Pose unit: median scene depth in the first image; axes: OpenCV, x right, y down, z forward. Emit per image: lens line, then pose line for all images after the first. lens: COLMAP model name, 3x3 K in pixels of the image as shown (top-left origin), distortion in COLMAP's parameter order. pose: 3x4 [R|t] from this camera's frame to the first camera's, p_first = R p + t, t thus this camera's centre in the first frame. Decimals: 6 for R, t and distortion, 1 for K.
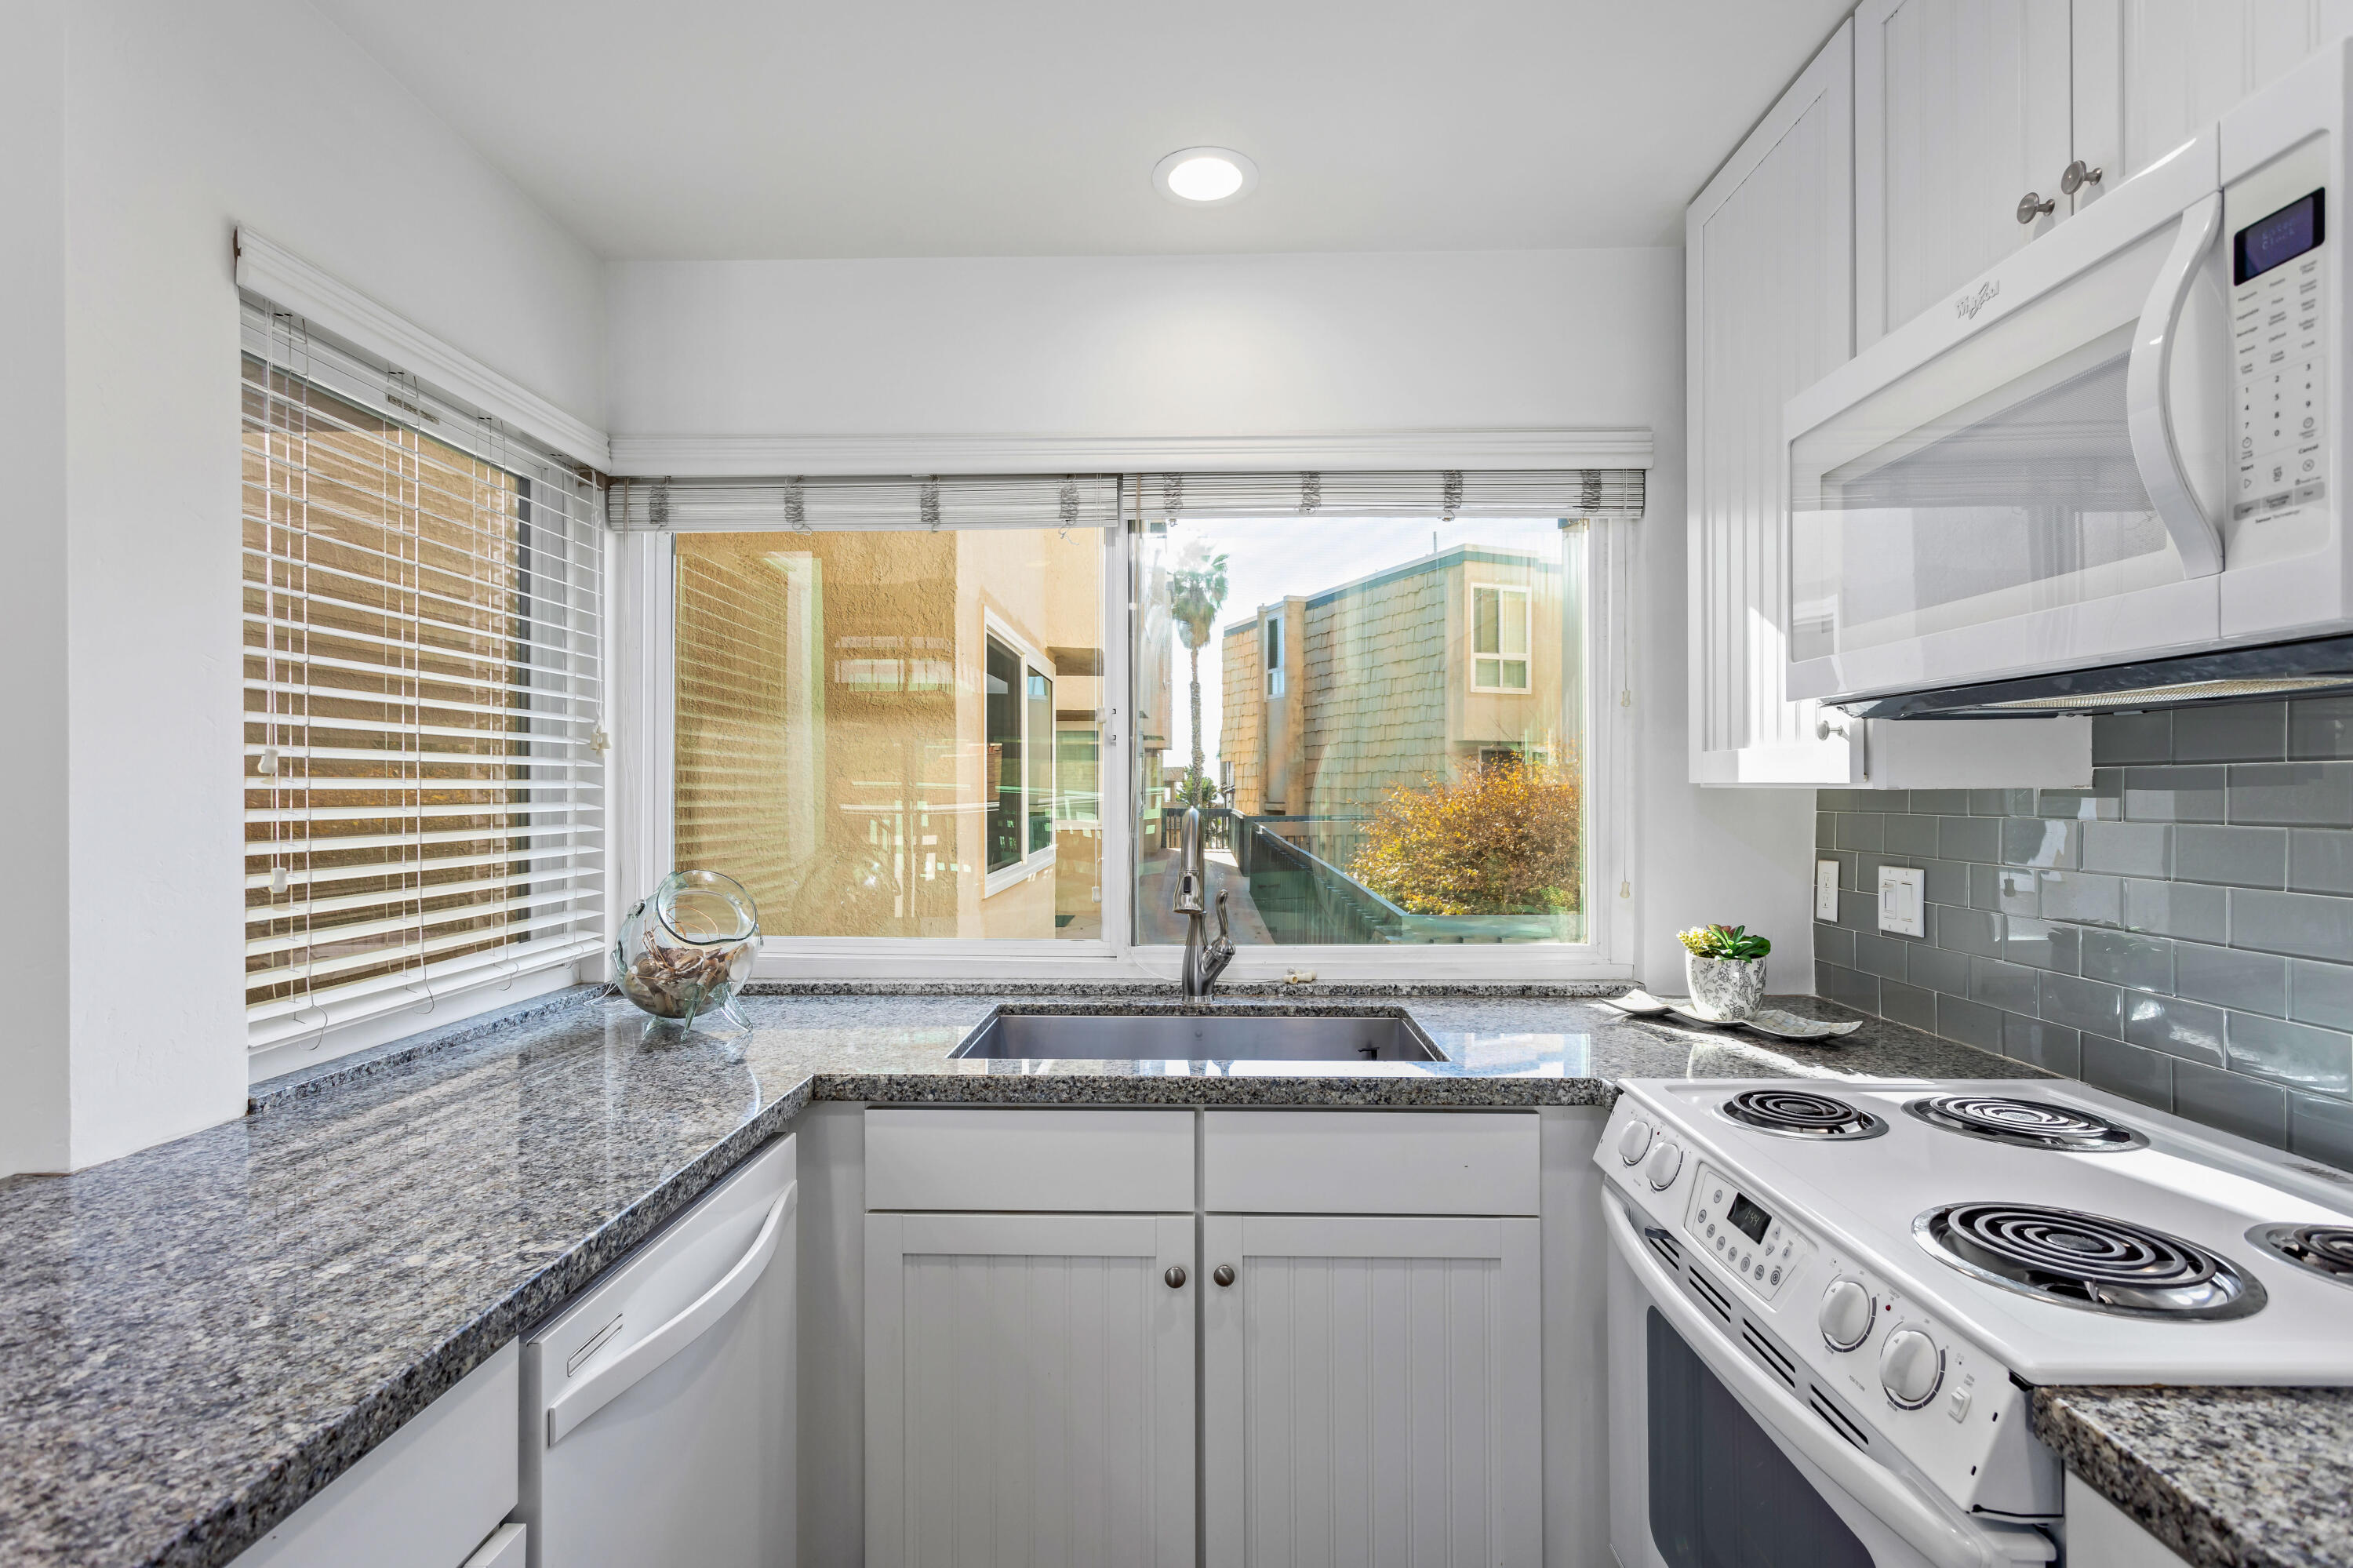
lens RADIAL K [[1129.2, 0, 1169.0], [0, 1129.2, 790.8], [0, 0, 1]] dist [0.000035, 0.000707]
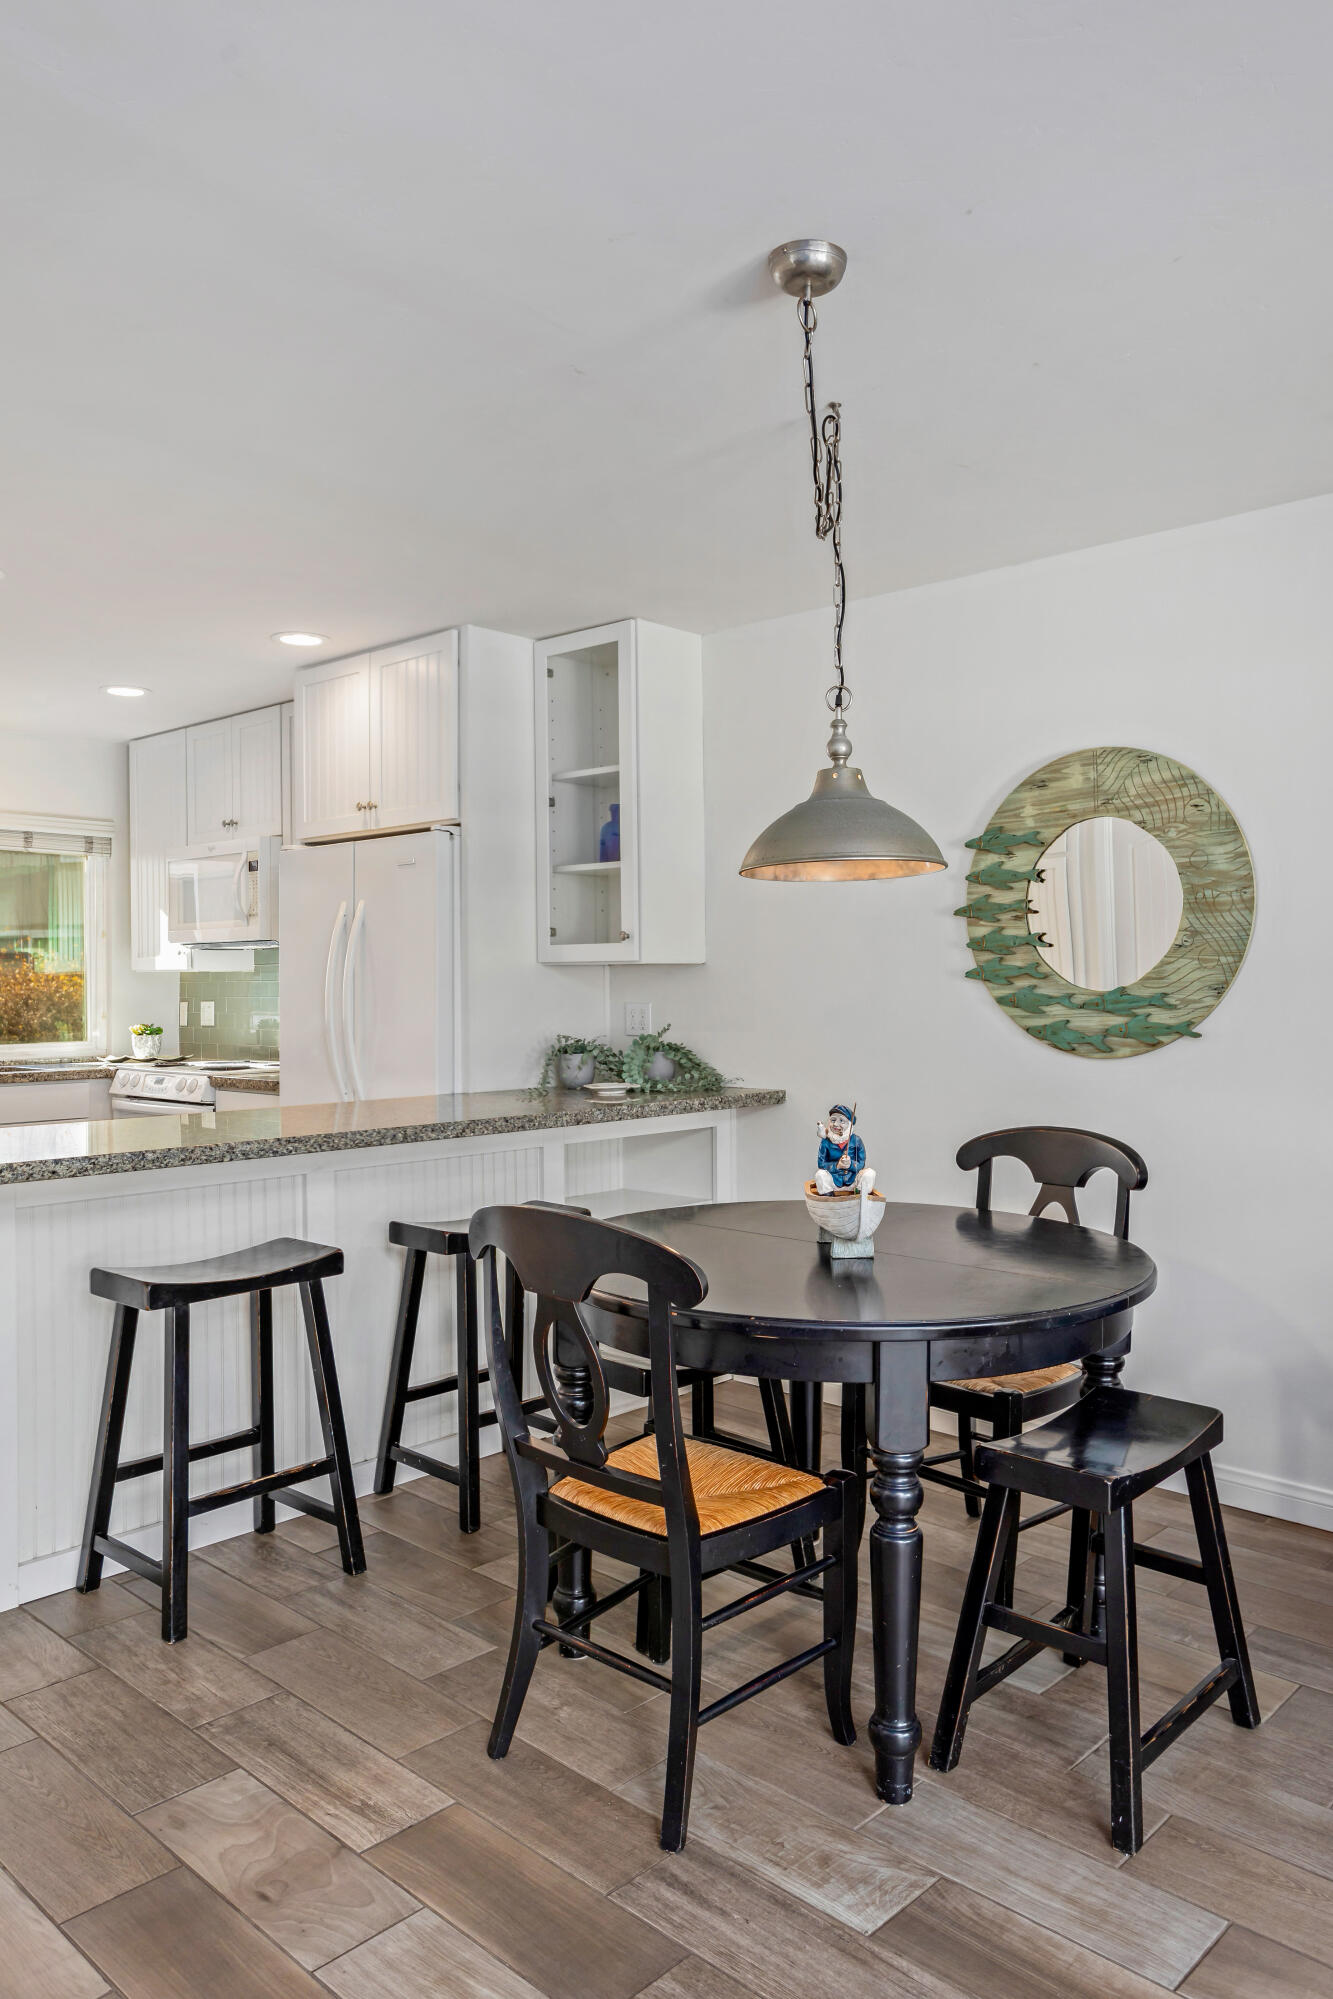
lens RADIAL K [[1417.6, 0, 712.6], [0, 1417.6, 988.9], [0, 0, 1]] dist [-0.004782, -0.000260]
pose [[0.647544, -0.003768, 0.762019, -1.117899], [0.006768, 0.999977, -0.000807, 0.046603], [-0.761998, 0.005680, 0.647555, -2.050341]]
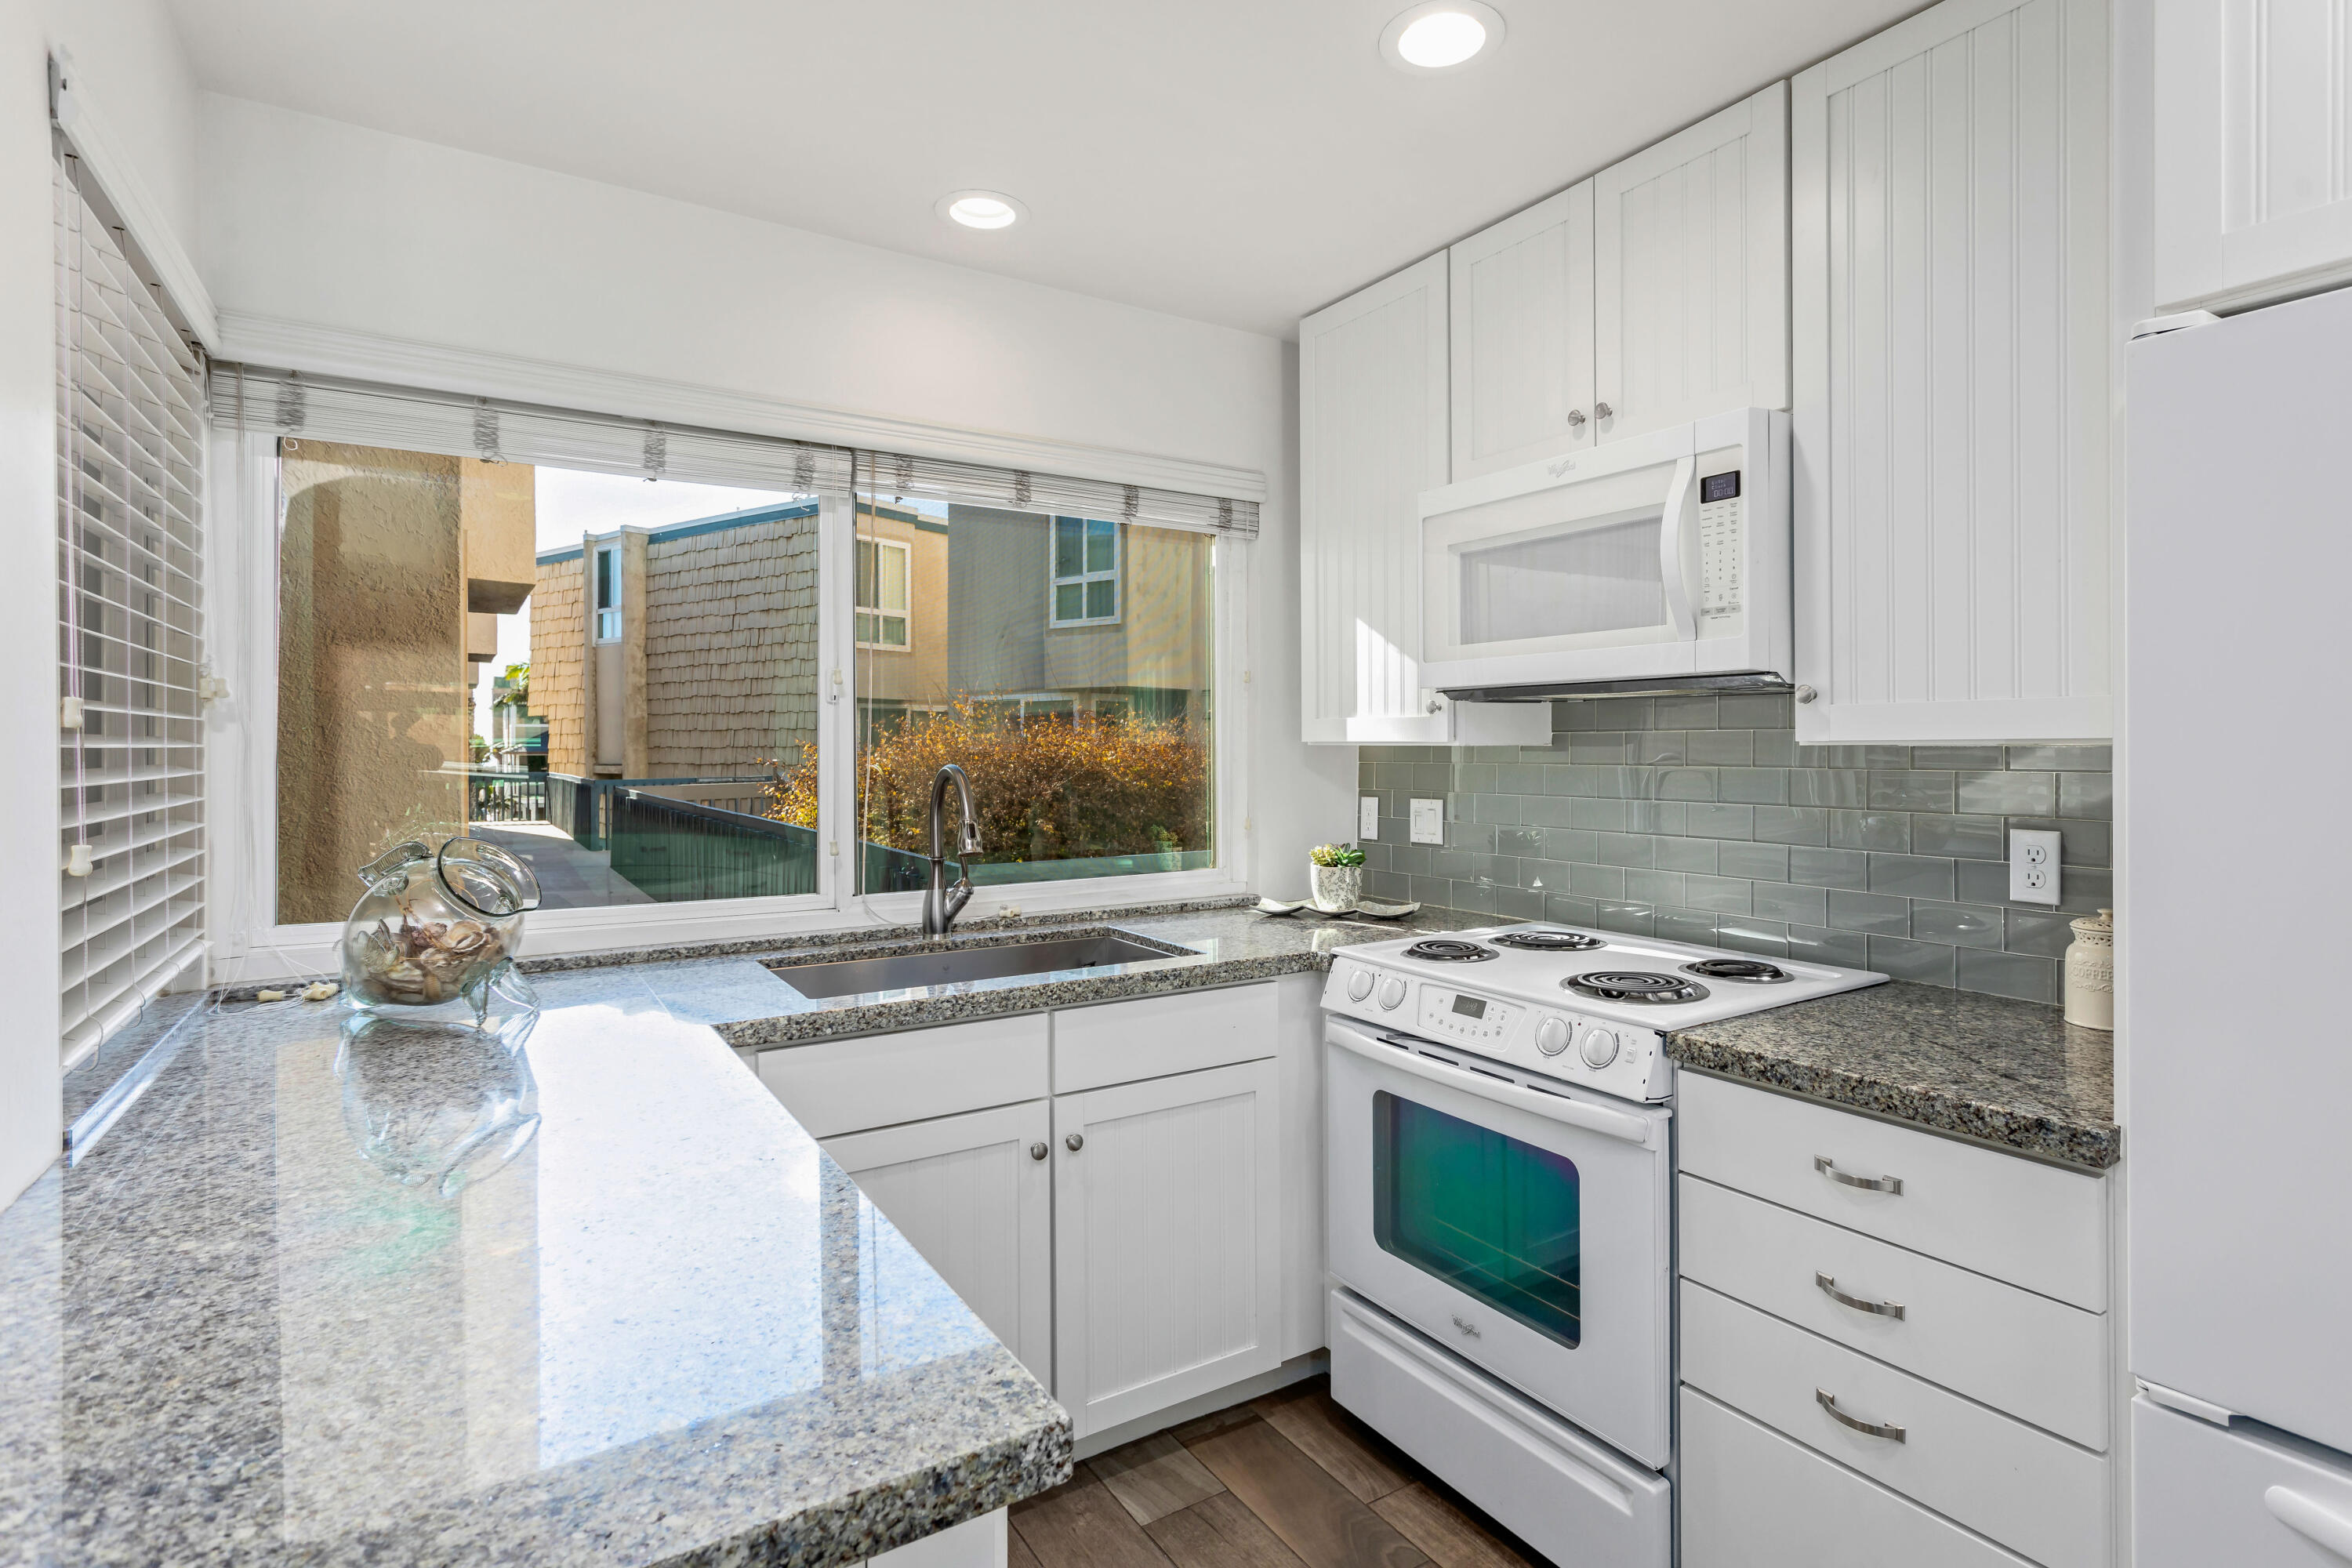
lens RADIAL K [[1185.5, 0, 1236.1], [0, 1185.5, 749.4], [0, 0, 1]] dist [-0.000961, 0.000547]
pose [[0.816510, -0.002366, 0.577326, -0.433717], [0.002749, 0.999996, 0.000210, 0.001435], [-0.577324, 0.001415, 0.816514, -0.122271]]
